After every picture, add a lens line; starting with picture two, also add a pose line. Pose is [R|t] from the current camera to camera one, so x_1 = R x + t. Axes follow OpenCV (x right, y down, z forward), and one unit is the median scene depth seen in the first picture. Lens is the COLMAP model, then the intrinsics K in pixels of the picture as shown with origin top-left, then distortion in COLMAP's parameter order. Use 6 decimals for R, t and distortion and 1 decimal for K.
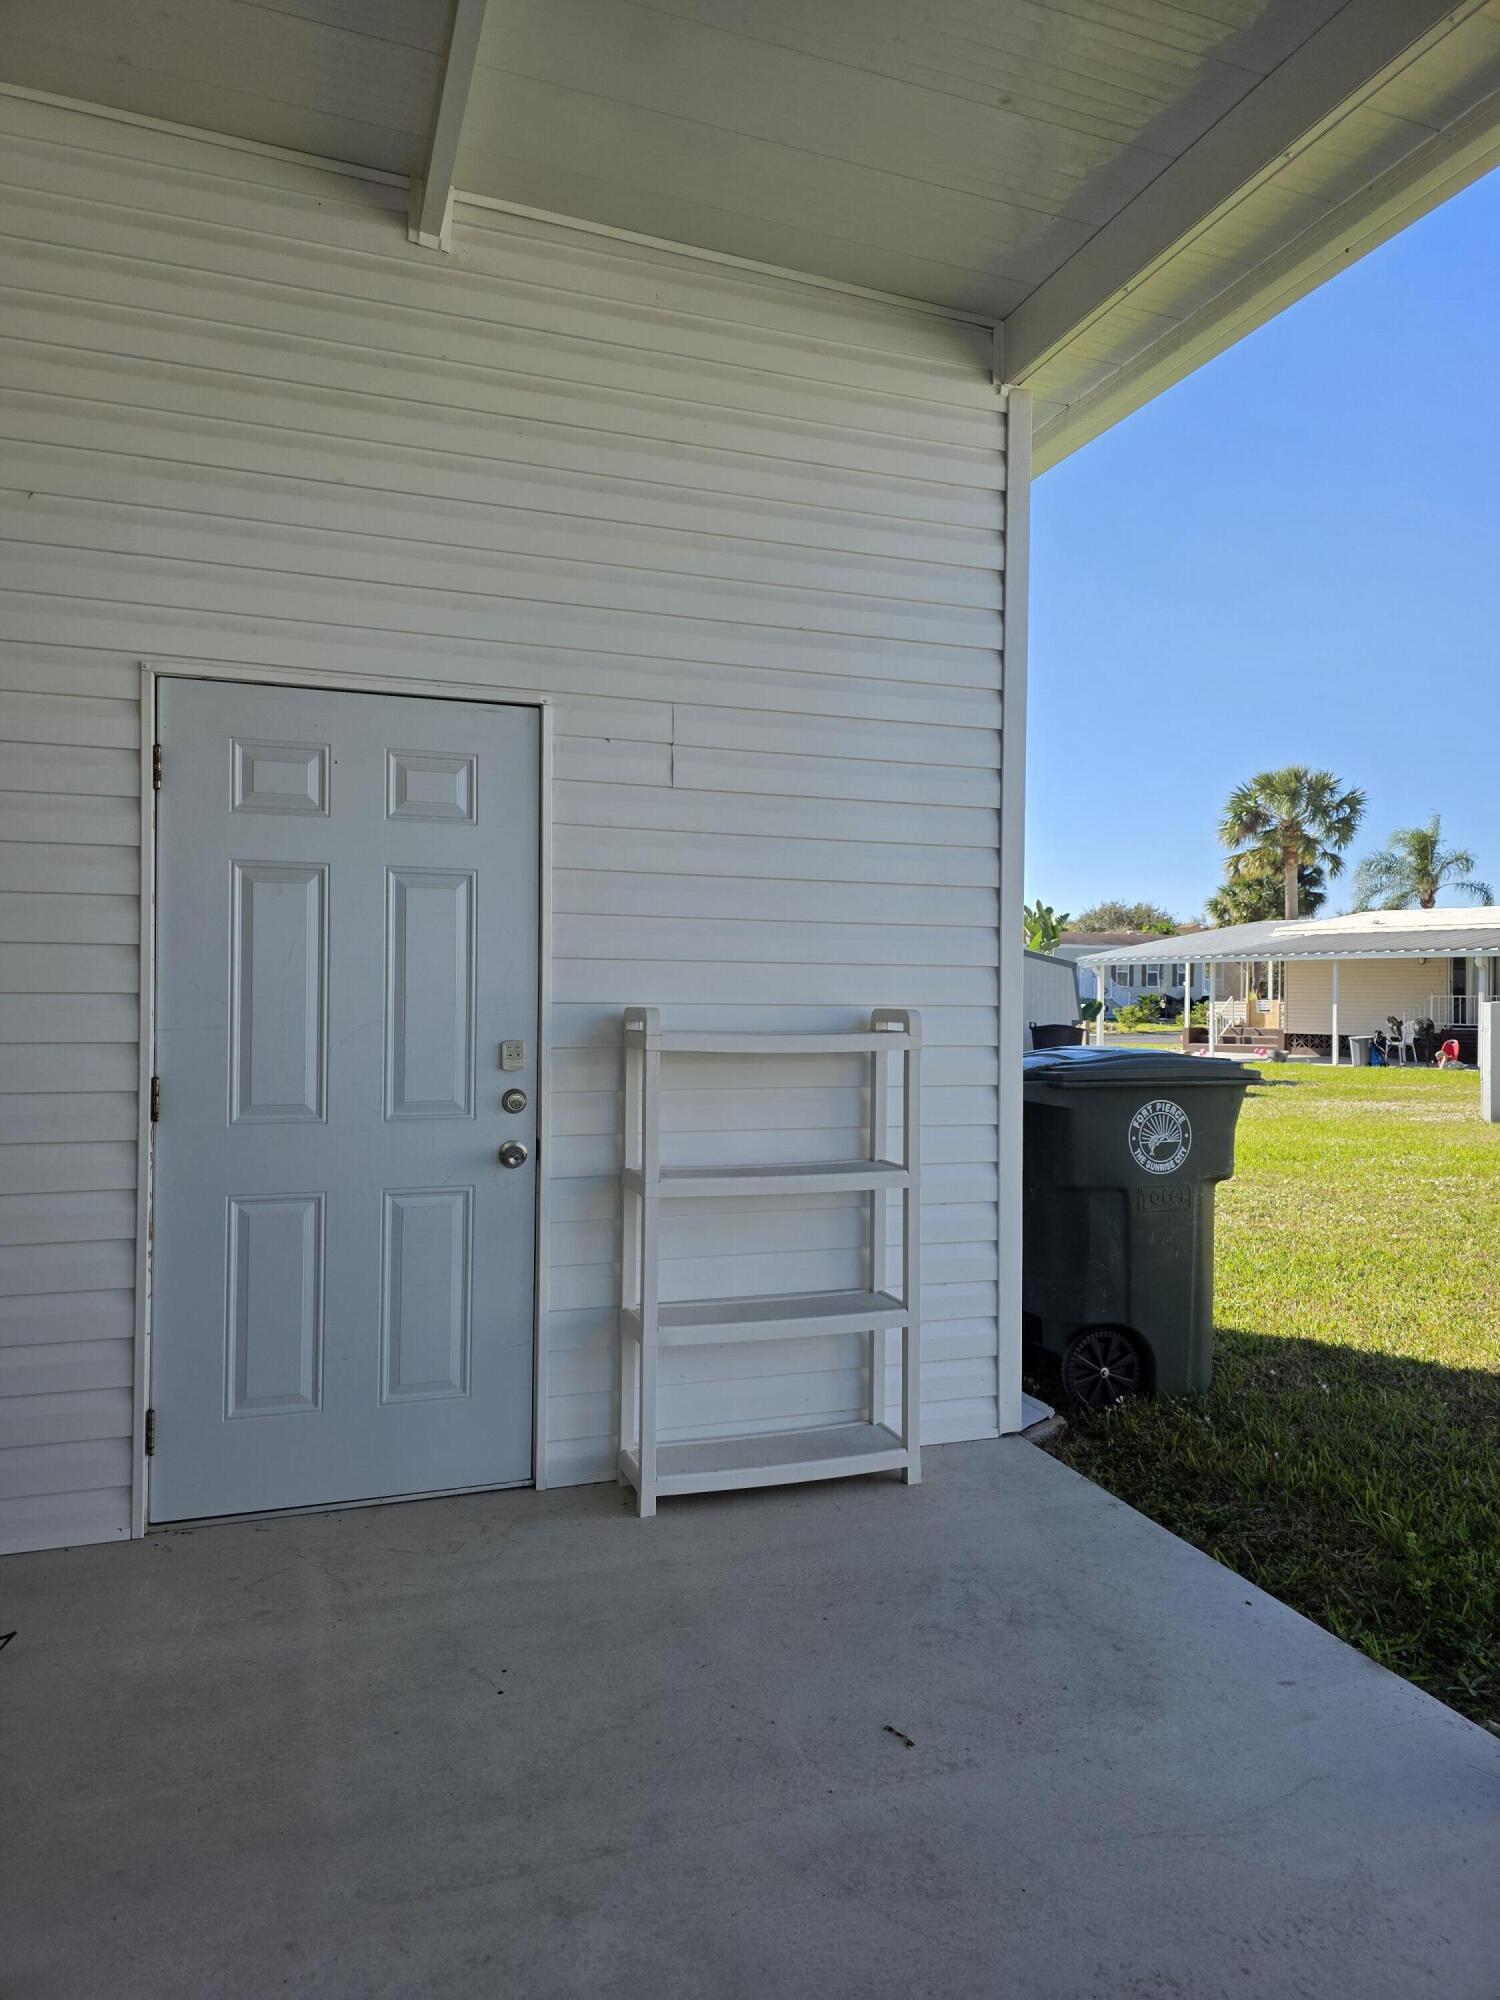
lens RADIAL K [[1346.7, 0, 747.4], [0, 1346.7, 1005.4], [0, 0, 1]] dist [0.063438, 0.000305]
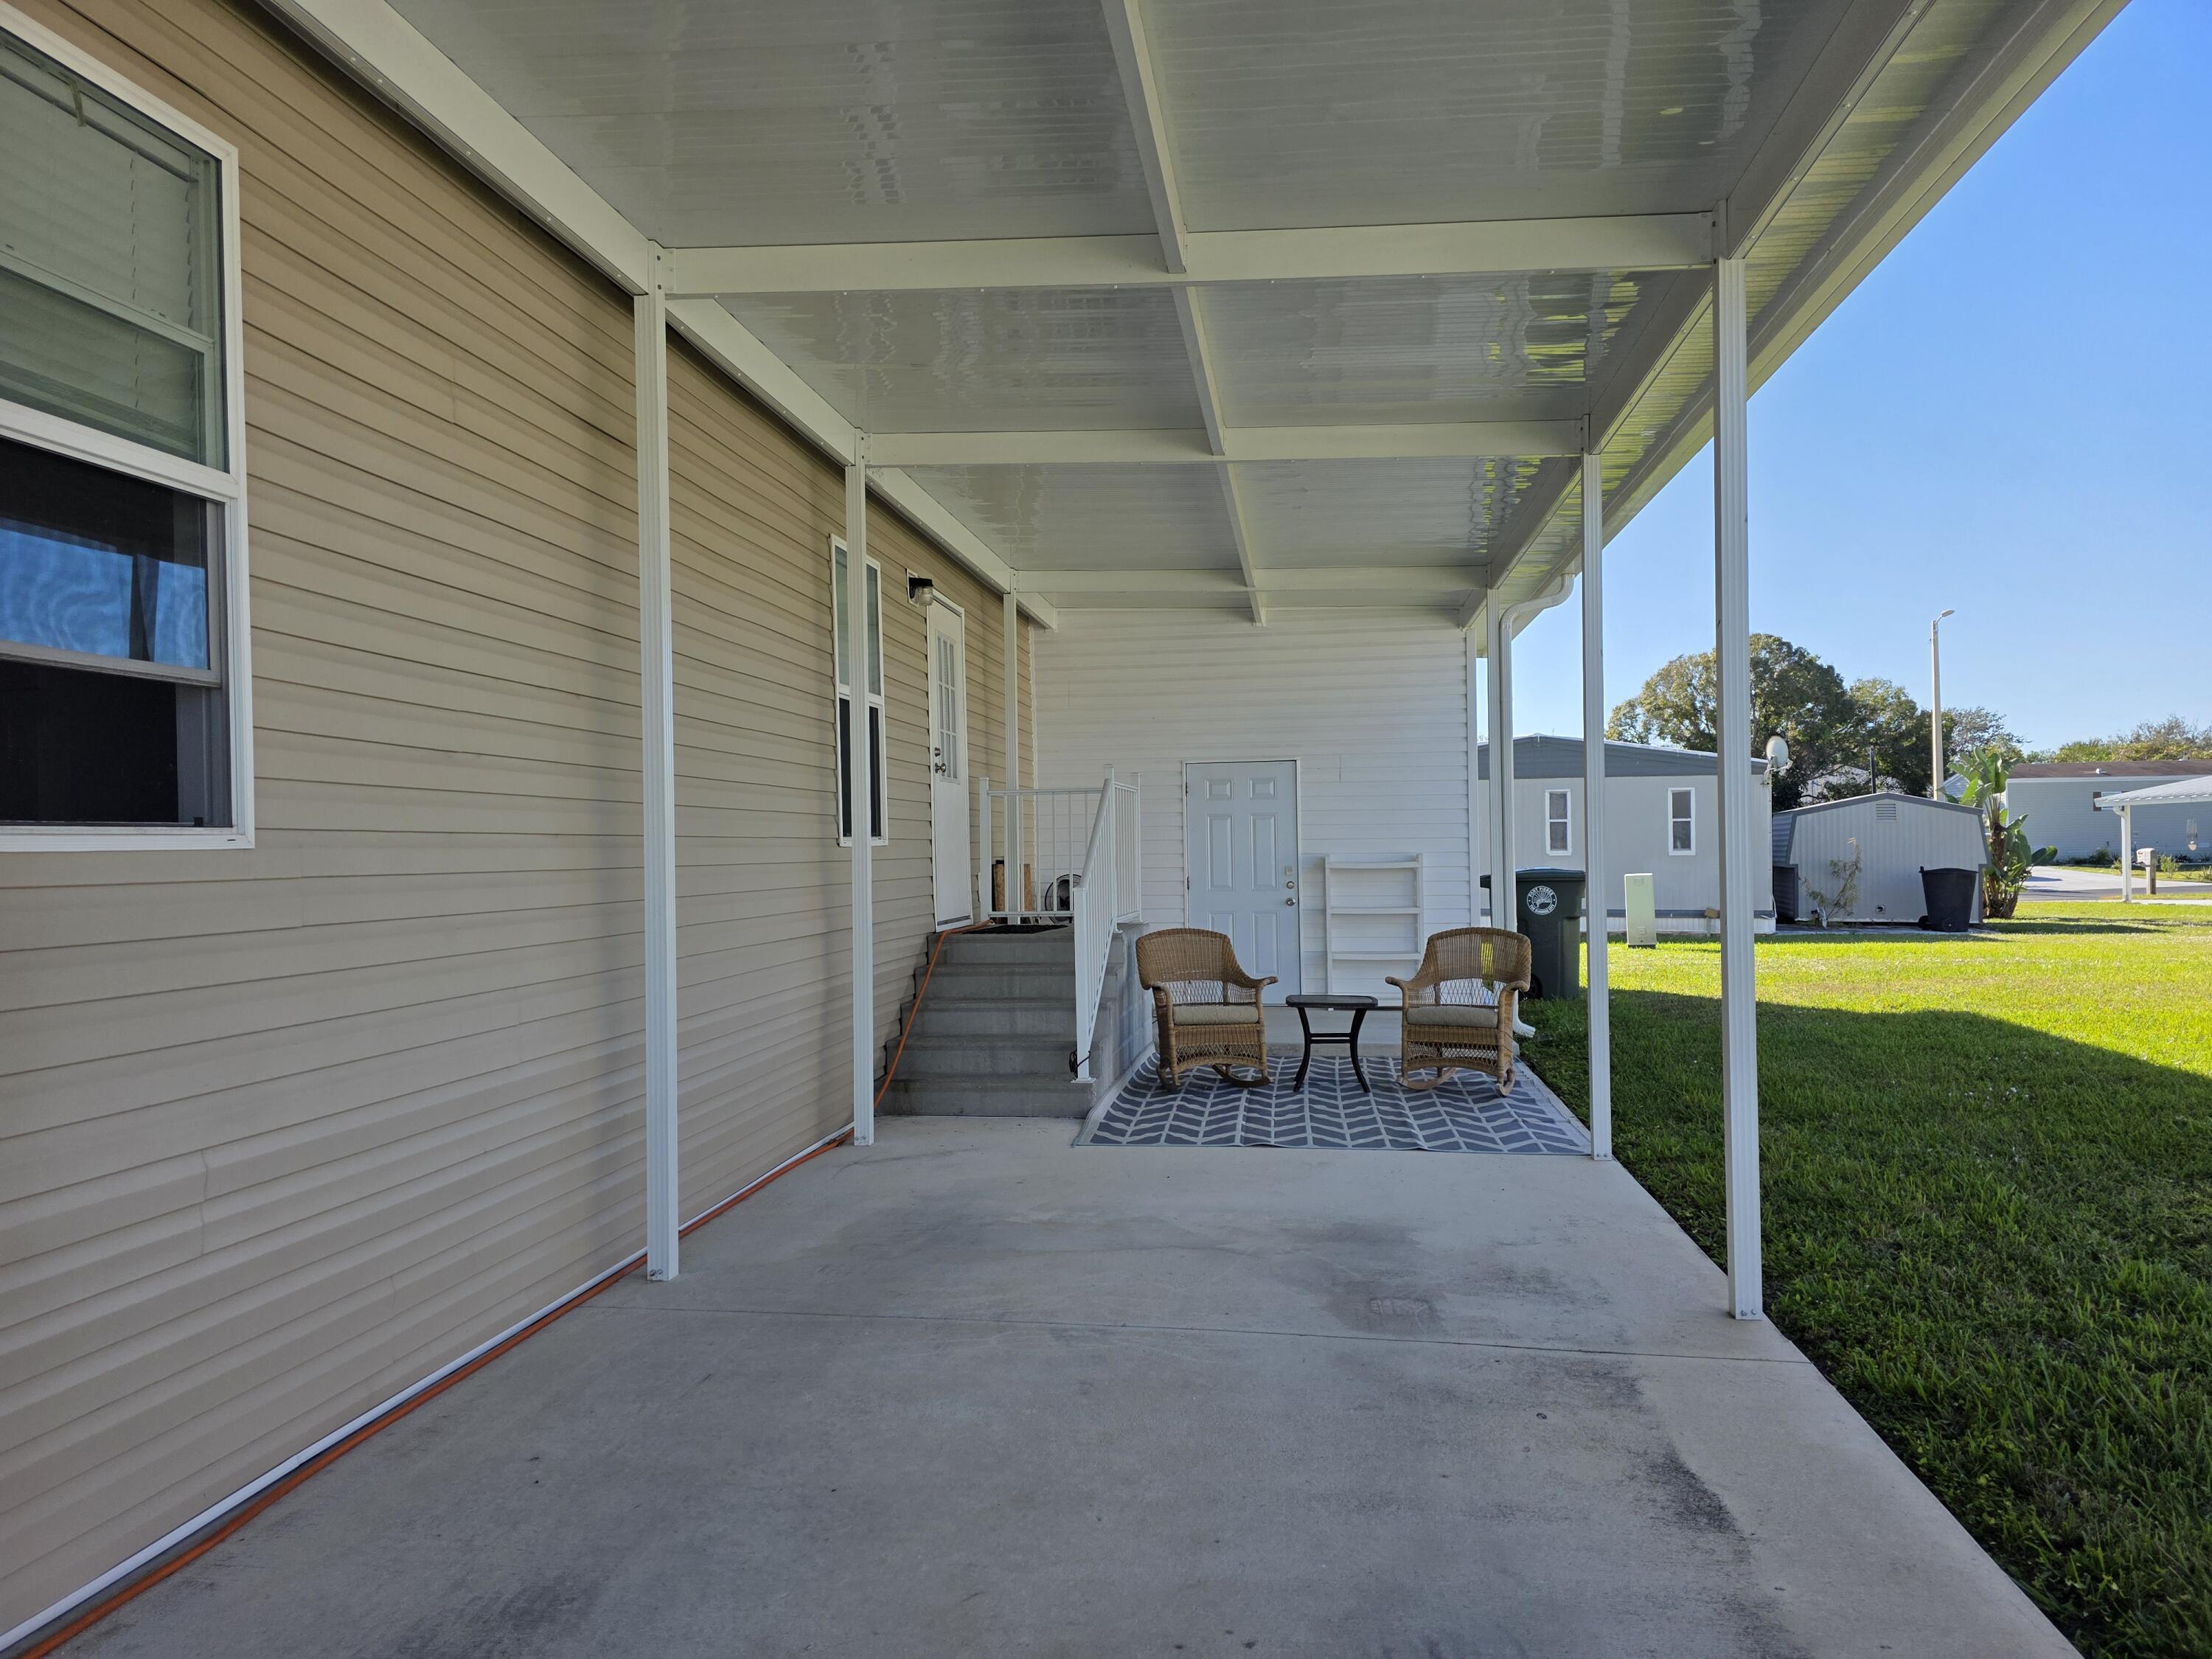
lens RADIAL K [[1489.5, 0, 1107.4], [0, 1489.5, 841.7], [0, 0, 1]] dist [0.063438, 0.000305]
pose [[0.893137, -0.026927, -0.448978, 1.014291], [0.019455, 0.999585, -0.021249, 0.034193], [0.449364, 0.010243, 0.893290, -2.312455]]
